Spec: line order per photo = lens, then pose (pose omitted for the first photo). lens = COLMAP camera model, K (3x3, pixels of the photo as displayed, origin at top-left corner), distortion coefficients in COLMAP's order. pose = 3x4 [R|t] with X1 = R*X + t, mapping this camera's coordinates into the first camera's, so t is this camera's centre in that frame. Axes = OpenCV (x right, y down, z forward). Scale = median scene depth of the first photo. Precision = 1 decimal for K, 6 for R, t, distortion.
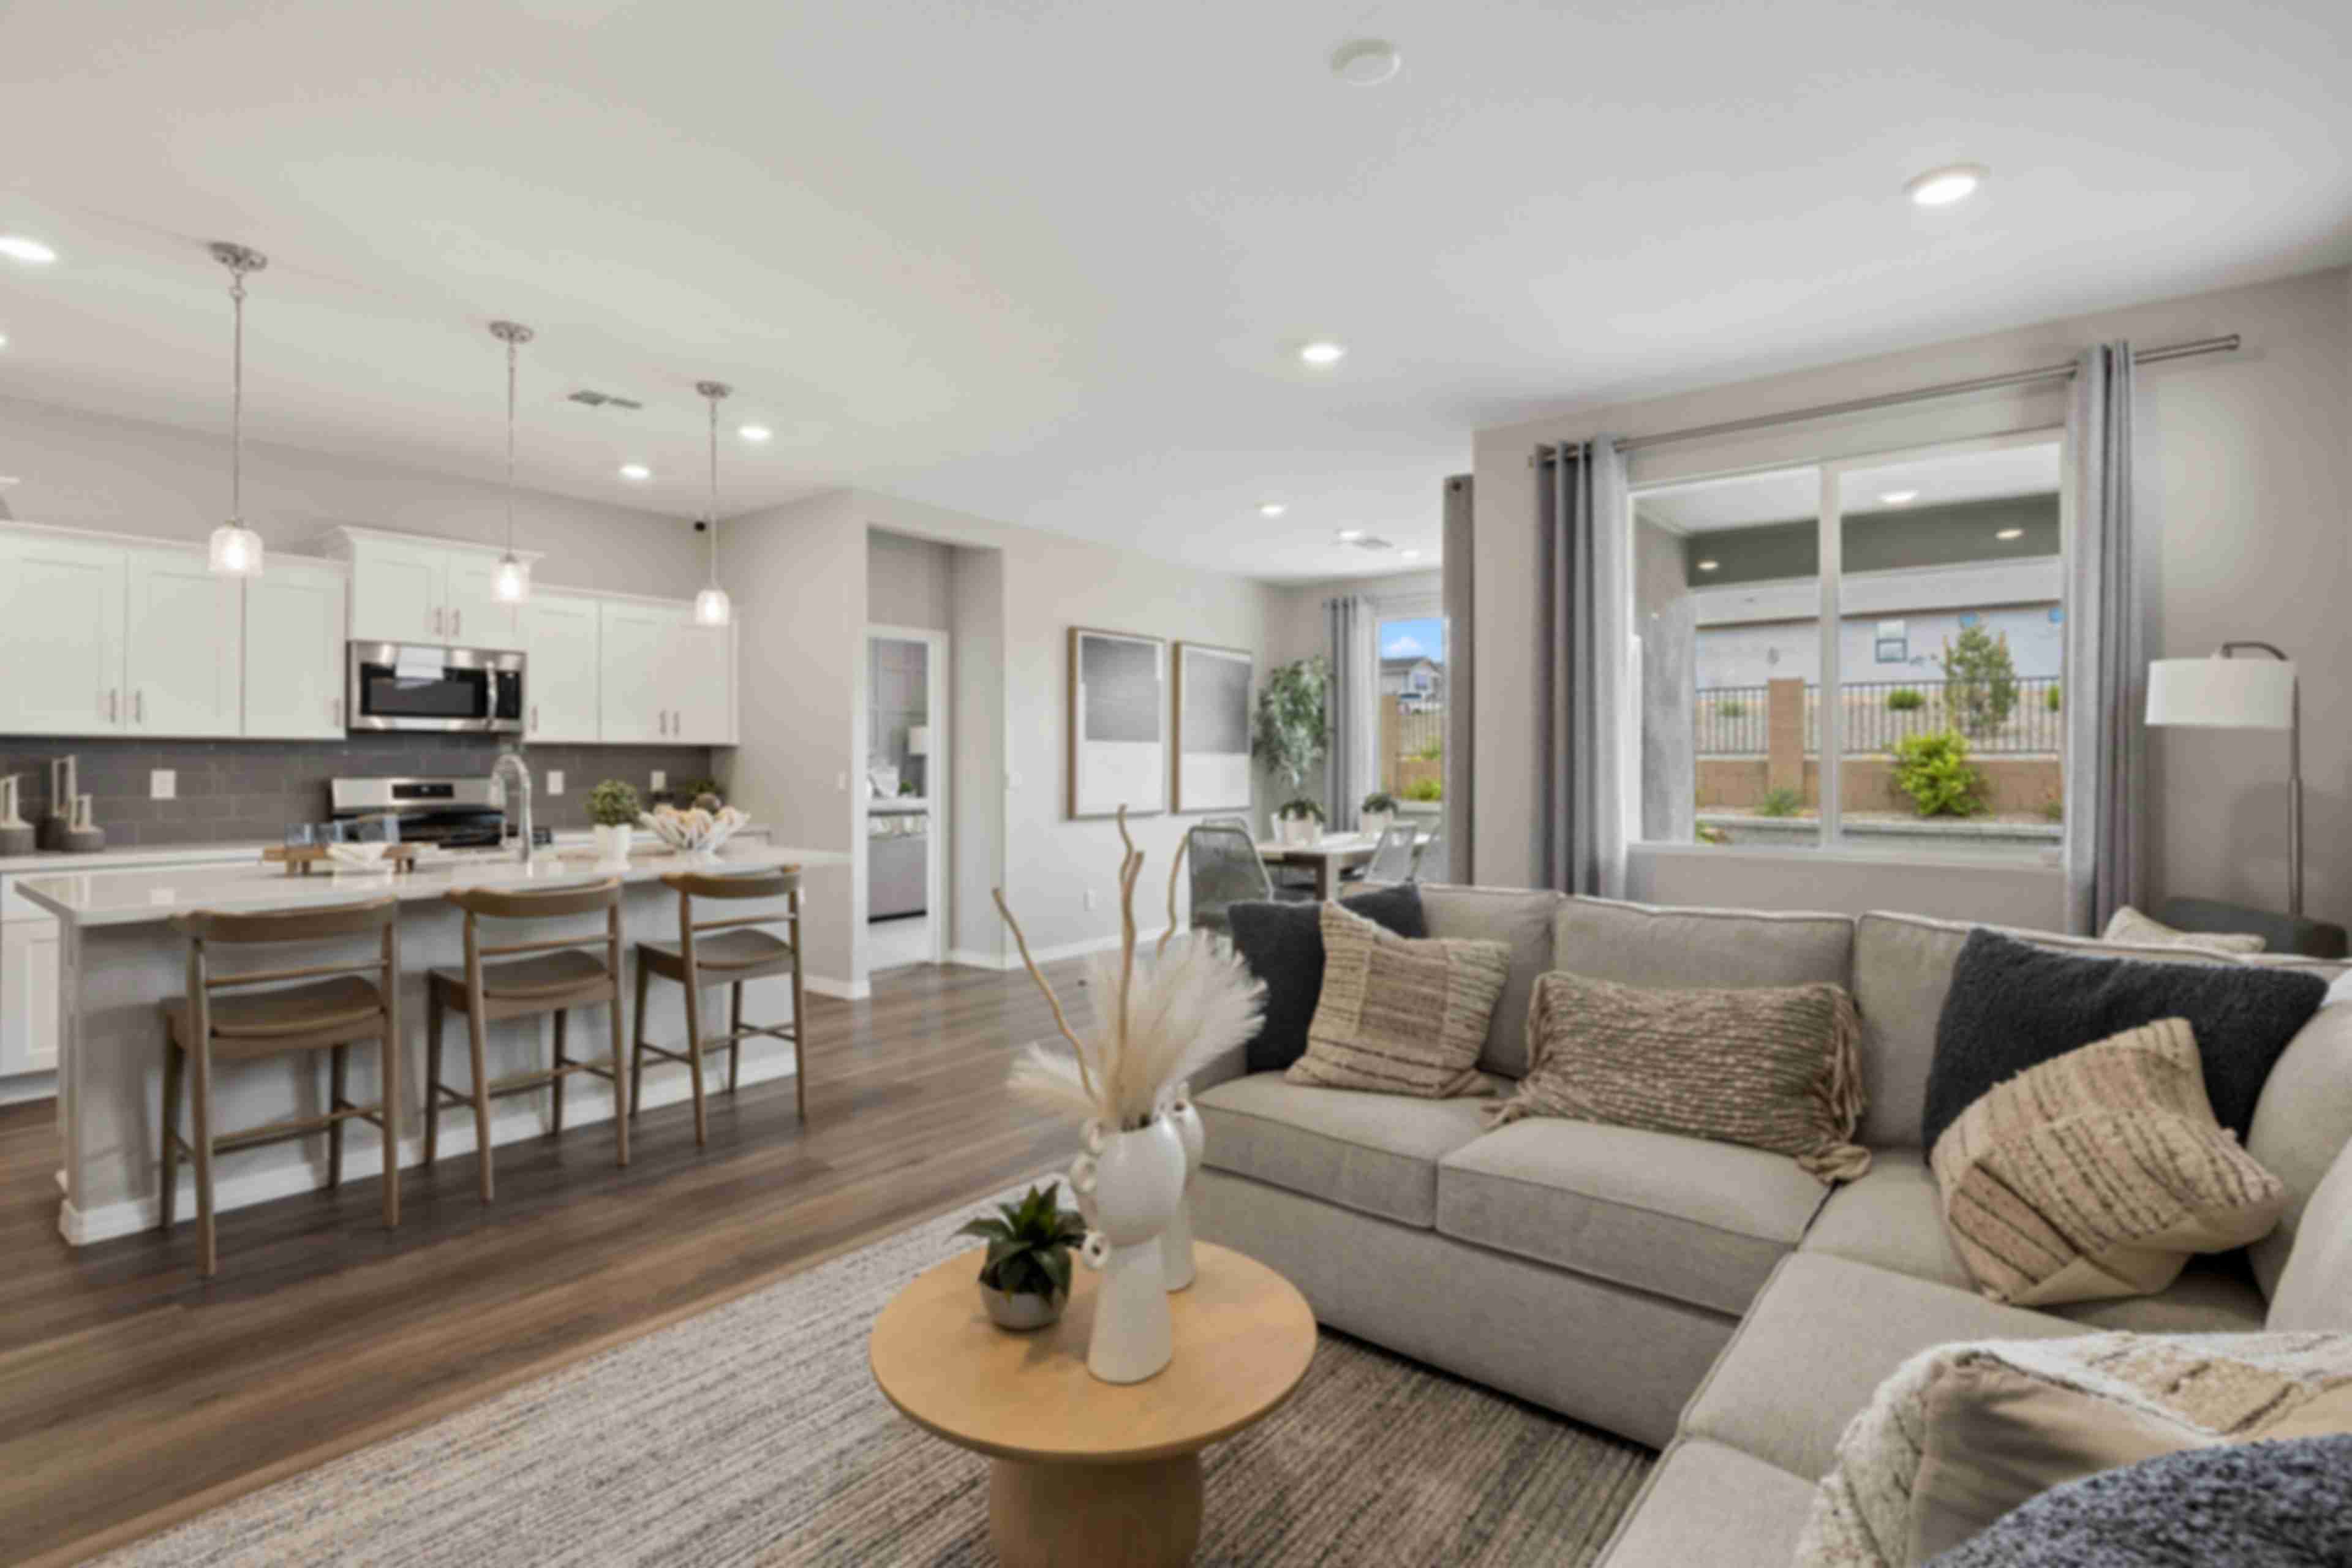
lens RADIAL K [[1123.2, 0, 1171.7], [0, 1123.2, 758.5], [0, 0, 1]] dist [-0.001591, 0.000410]
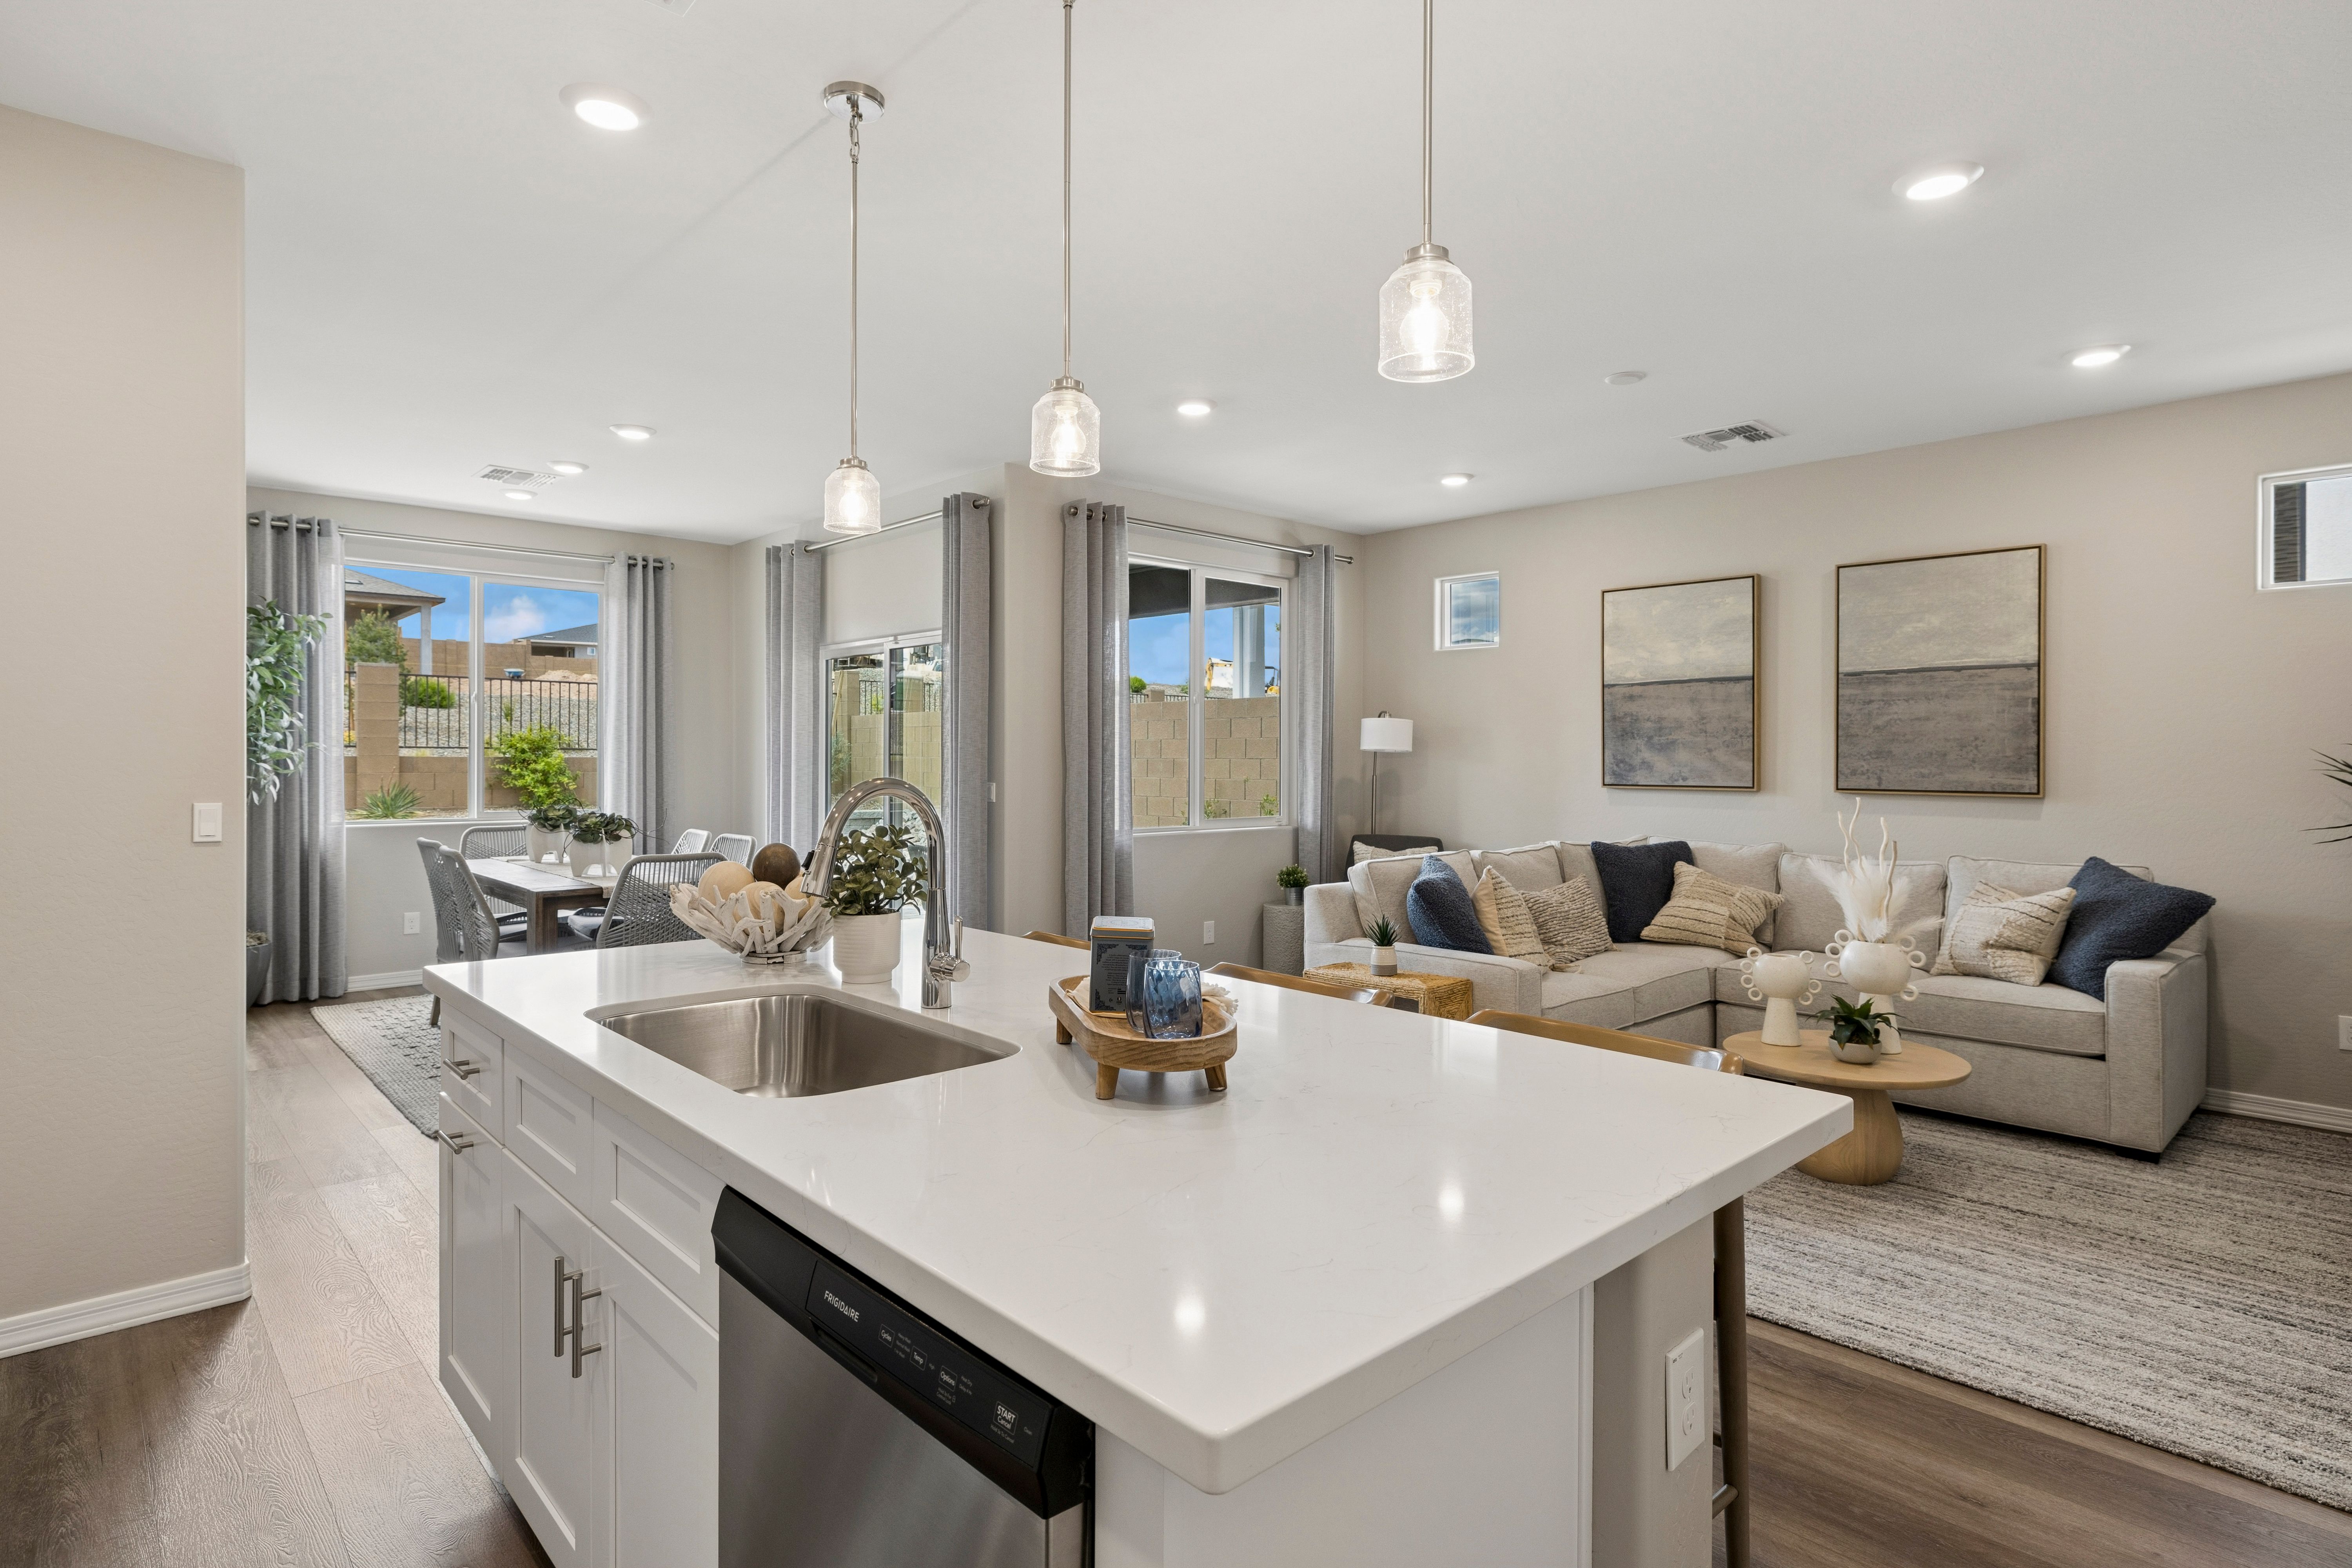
lens RADIAL K [[1208.9, 0, 1162.5], [0, 1208.9, 768.4], [0, 0, 1]] dist [-0.006129, 0.000857]
pose [[0.146740, -0.008065, 0.989142, -0.738068], [-0.008999, 0.999914, 0.009488, -0.007344], [-0.989134, -0.010294, 0.146655, 0.584034]]
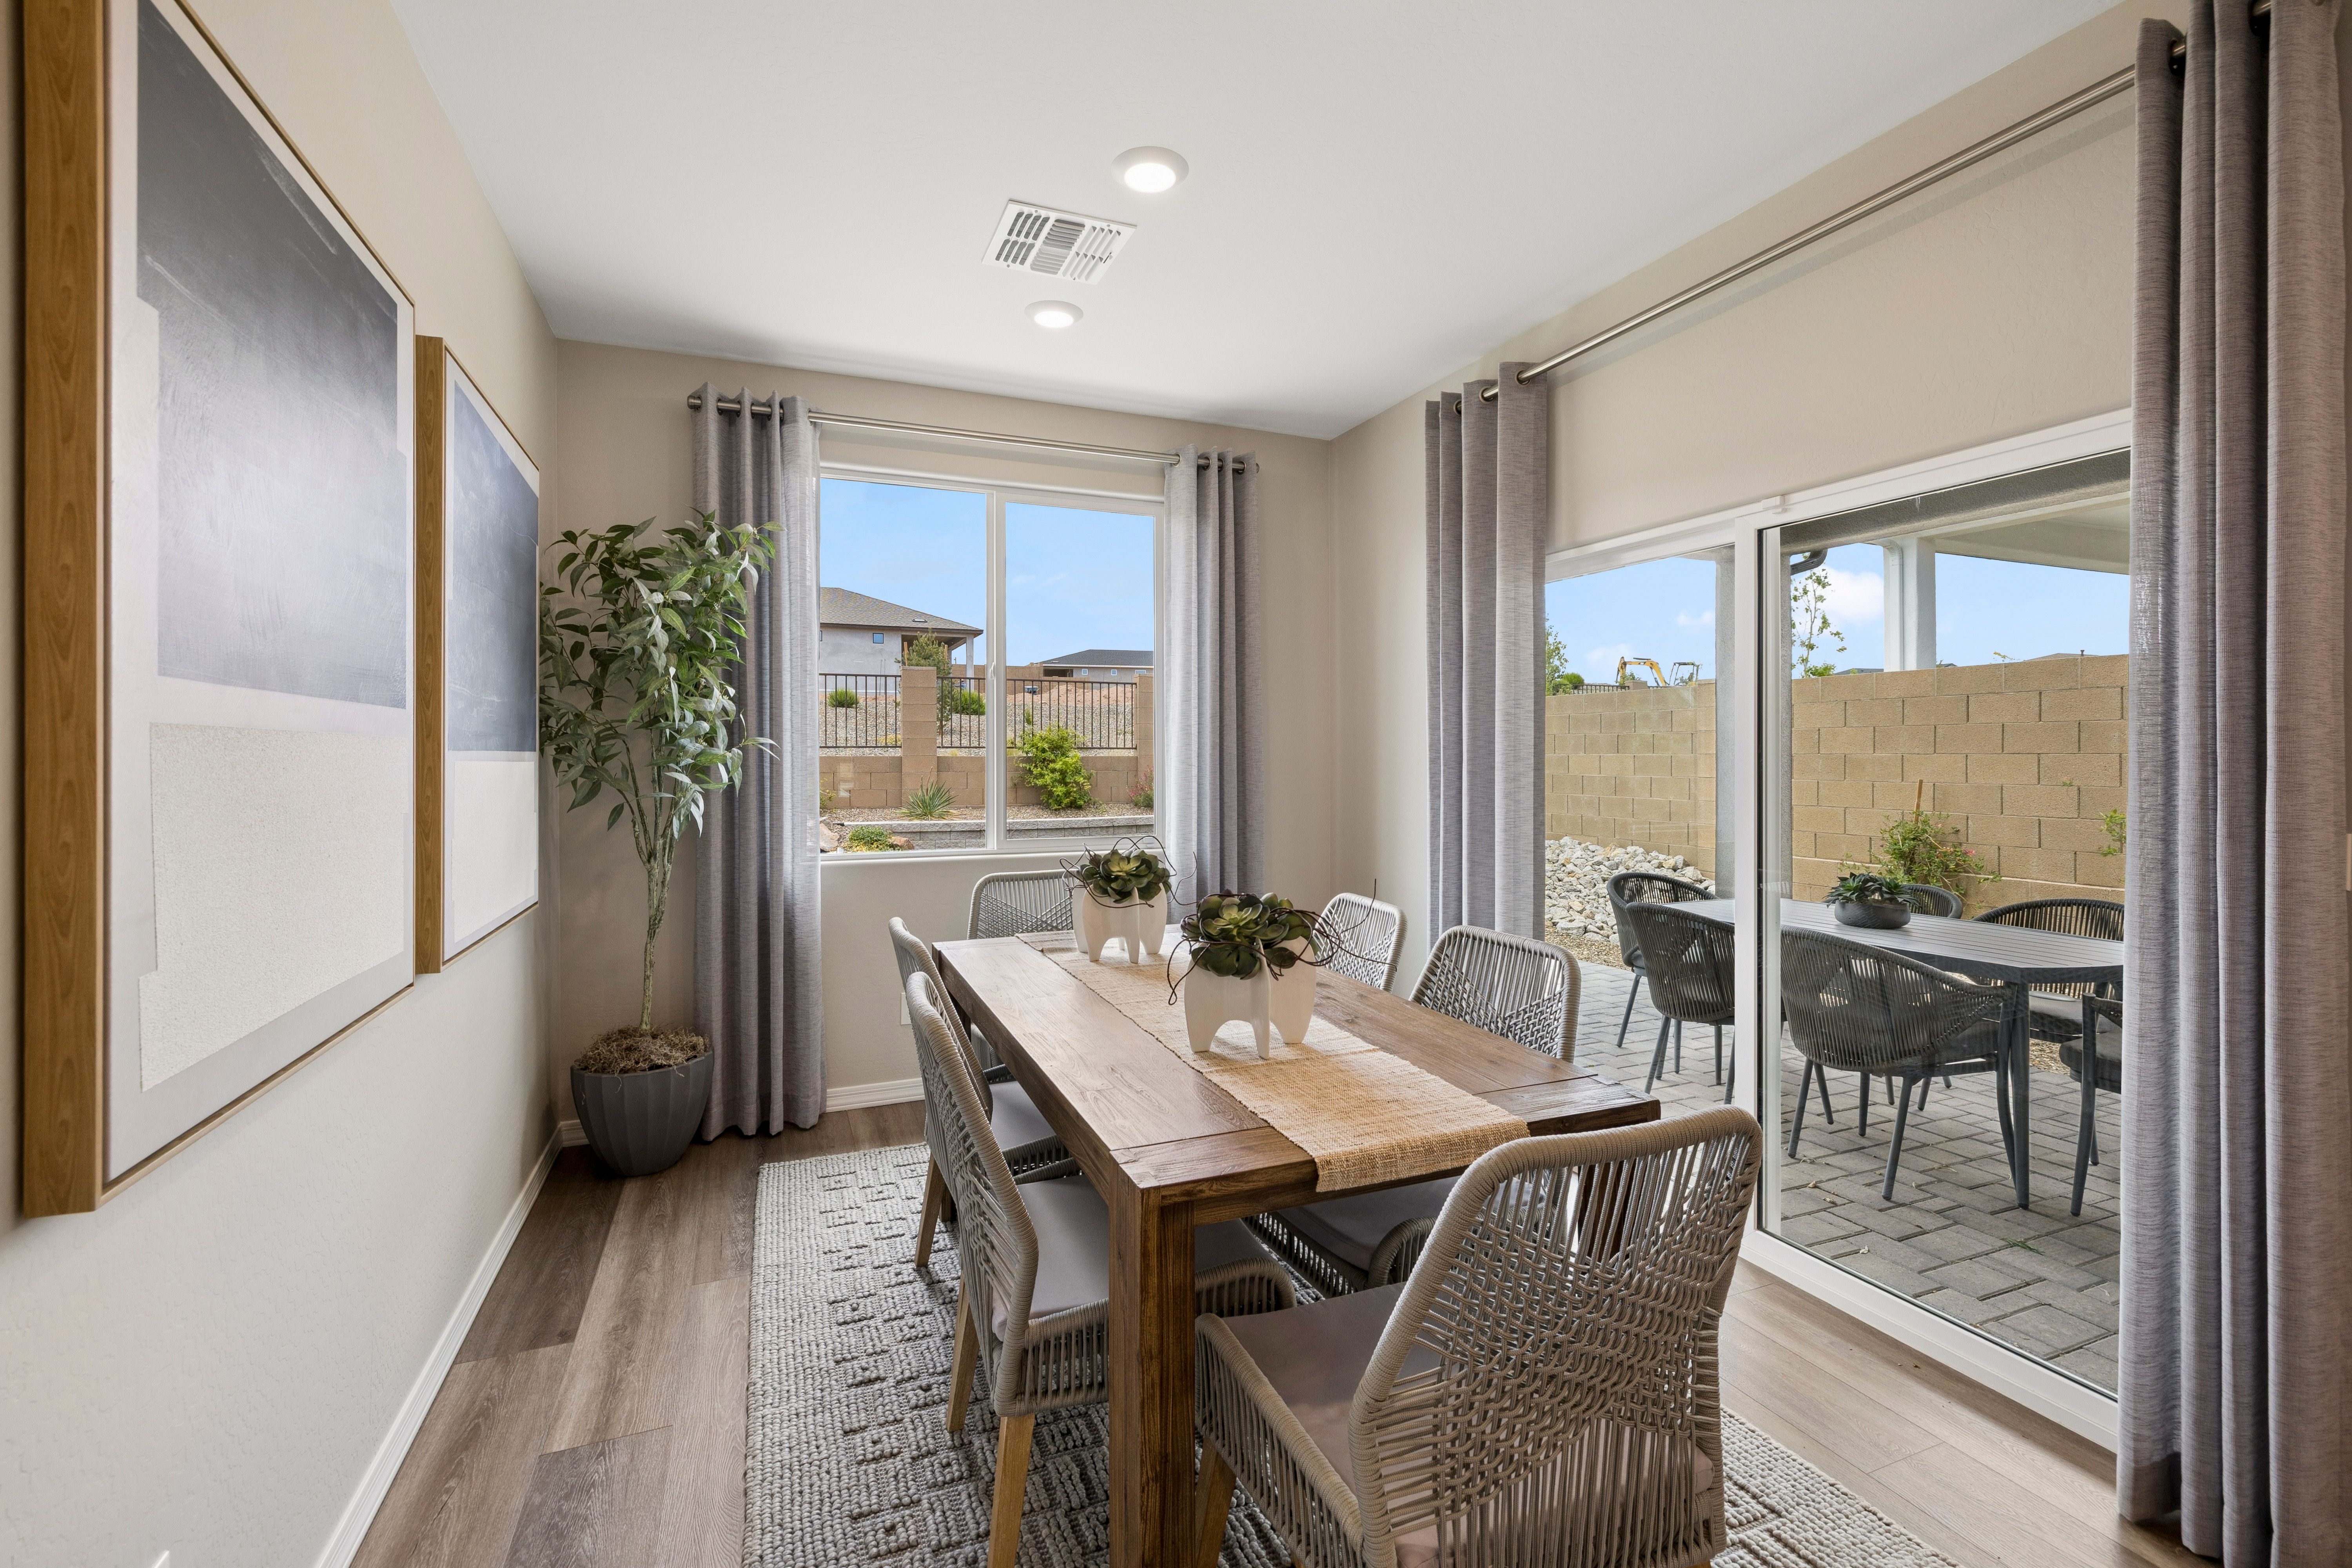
lens RADIAL K [[1002.9, 0, 1175.9], [0, 1002.9, 765.0], [0, 0, 1]] dist [-0.013970, -0.000195]
pose [[0.476276, -0.010685, 0.879231, -0.172997], [-0.002317, 0.999907, 0.013407, -0.006333], [-0.879293, -0.008423, 0.476208, 1.017297]]
